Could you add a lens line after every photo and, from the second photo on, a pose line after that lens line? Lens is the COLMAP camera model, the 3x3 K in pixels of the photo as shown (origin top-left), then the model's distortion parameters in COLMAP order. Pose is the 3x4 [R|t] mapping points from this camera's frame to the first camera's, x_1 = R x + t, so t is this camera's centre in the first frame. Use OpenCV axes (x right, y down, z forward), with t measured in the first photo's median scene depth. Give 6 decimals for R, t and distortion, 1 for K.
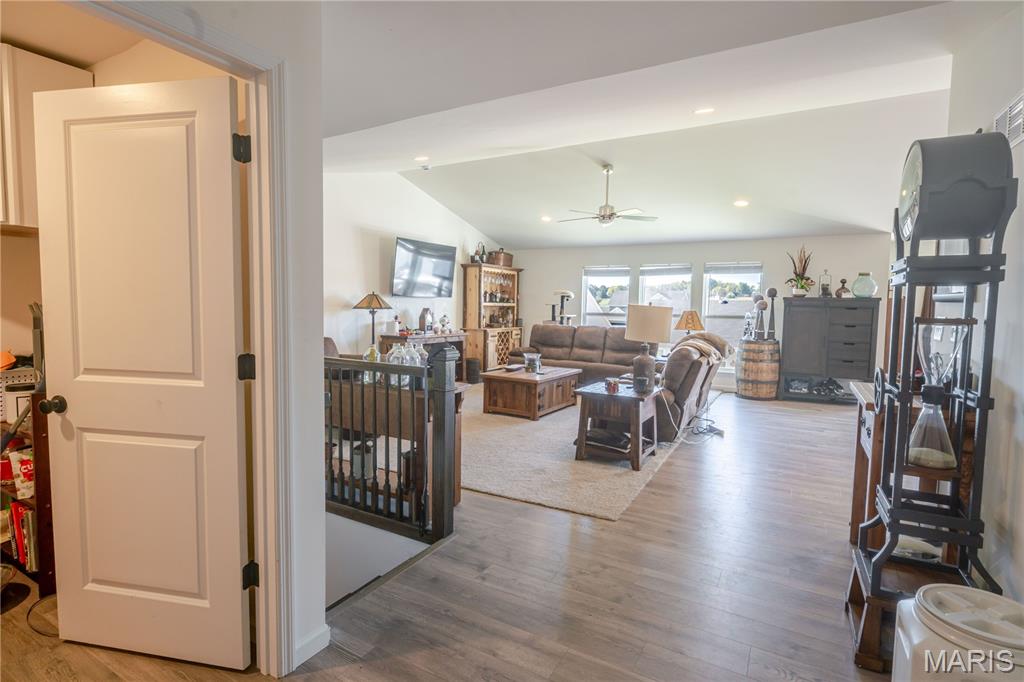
lens RADIAL K [[495.5, 0, 514.3], [0, 495.5, 340.1], [0, 0, 1]] dist [0.003678, -0.000708]
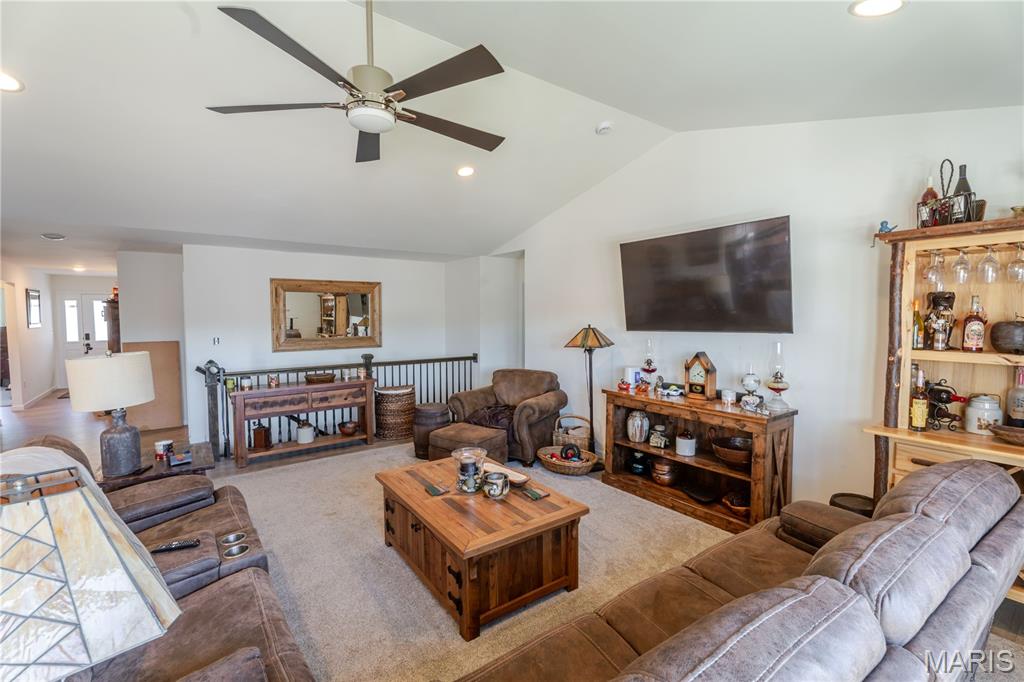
lens RADIAL K [[447.0, 0, 520.9], [0, 447.0, 338.6], [0, 0, 1]] dist [0.000504, -0.000081]
pose [[-0.402157, 0.035504, -0.914882, 0.357474], [-0.062663, 0.995837, 0.066191, -0.100730], [0.913424, 0.083949, -0.398258, 1.023997]]
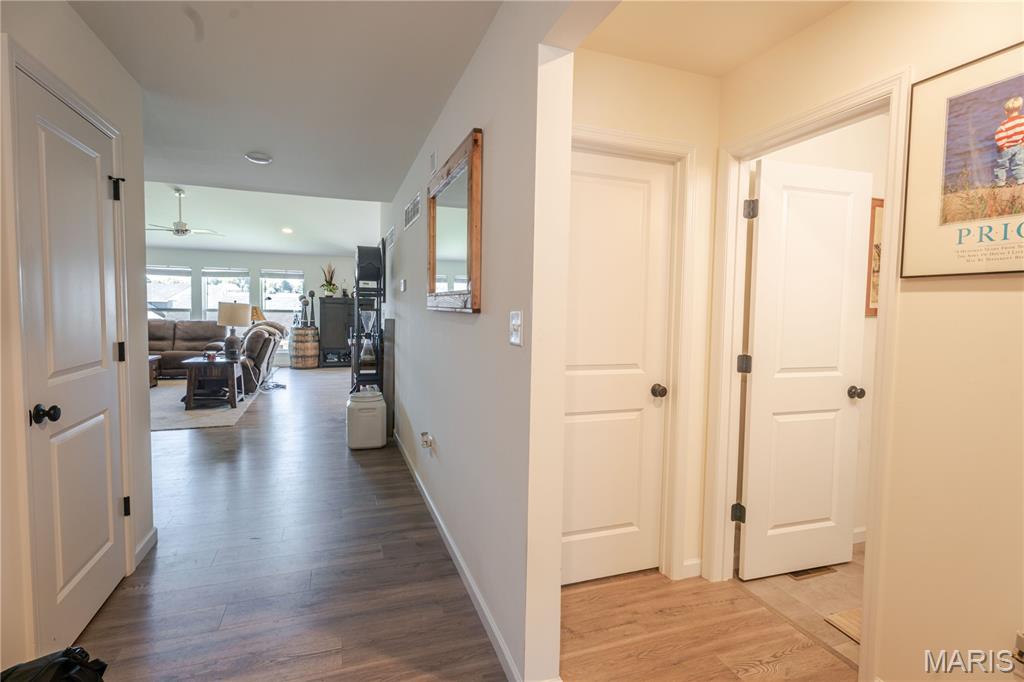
lens RADIAL K [[495.5, 0, 513.8], [0, 495.5, 336.3], [0, 0, 1]] dist [0.003678, -0.000708]
pose [[0.649999, -0.044820, 0.758612, -0.190734], [0.044061, 0.998803, 0.021258, 0.022010], [-0.758656, 0.019608, 0.651196, -0.370344]]
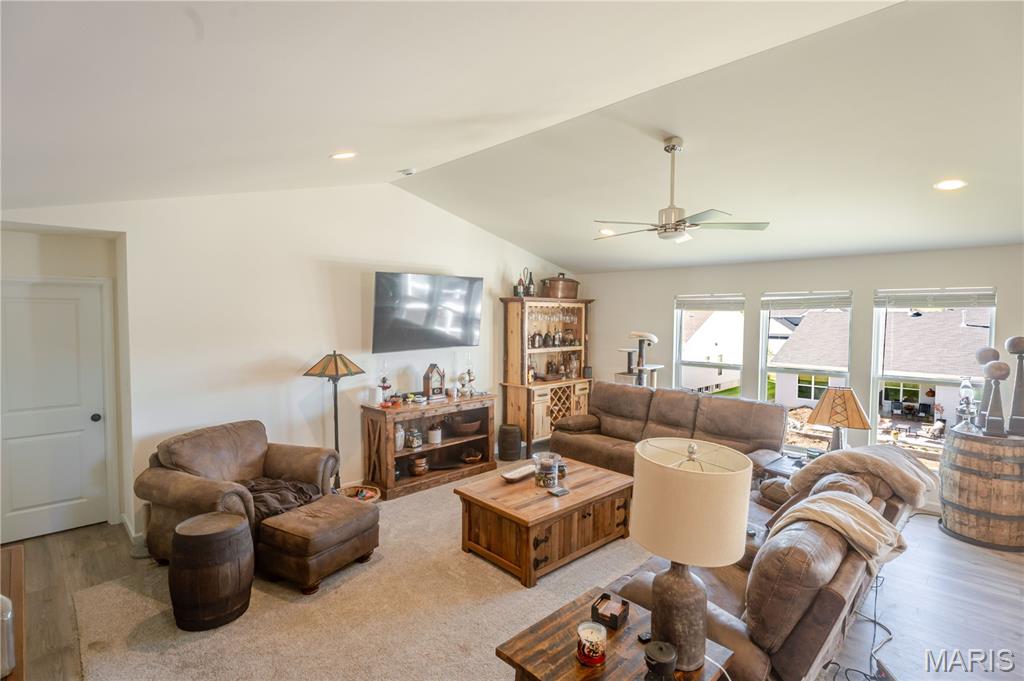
lens RADIAL K [[495.5, 0, 516.3], [0, 495.5, 341.0], [0, 0, 1]] dist [0.003678, -0.000708]
pose [[0.961640, 0.001581, -0.274311, 0.142243], [-0.007170, 0.999787, -0.019375, -0.085906], [0.274222, 0.020599, 0.961446, 0.330559]]
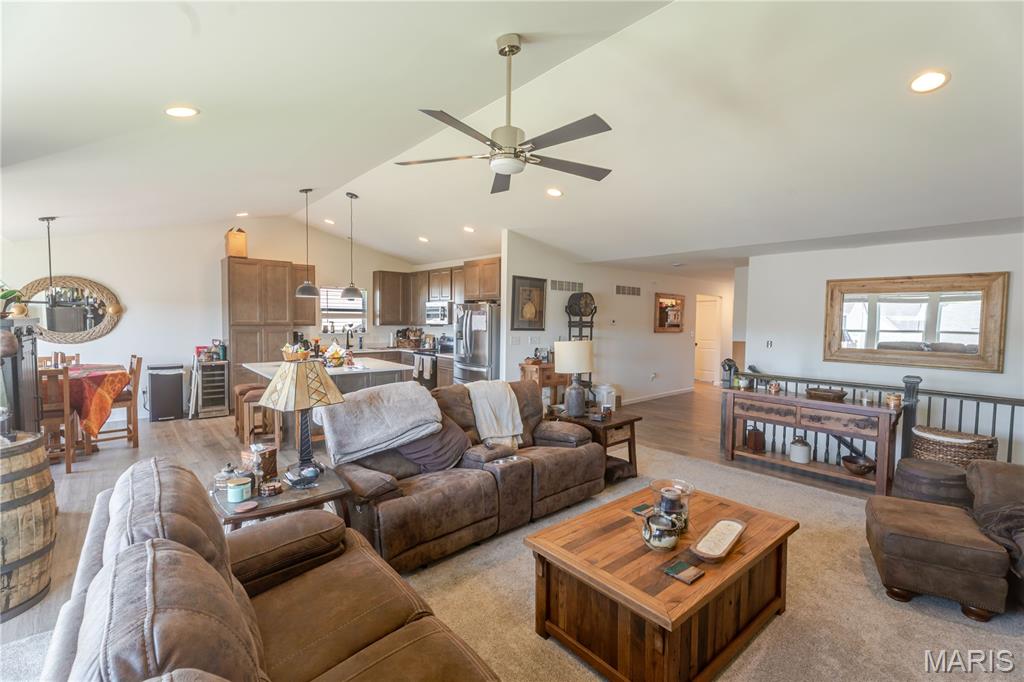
lens RADIAL K [[447.0, 0, 509.5], [0, 447.0, 337.8], [0, 0, 1]] dist [0.000504, -0.000081]
pose [[-0.934923, -0.039545, 0.352641, 0.029868], [-0.001164, 0.994108, 0.108392, -0.111963], [-0.354850, 0.100928, -0.929460, 1.159862]]
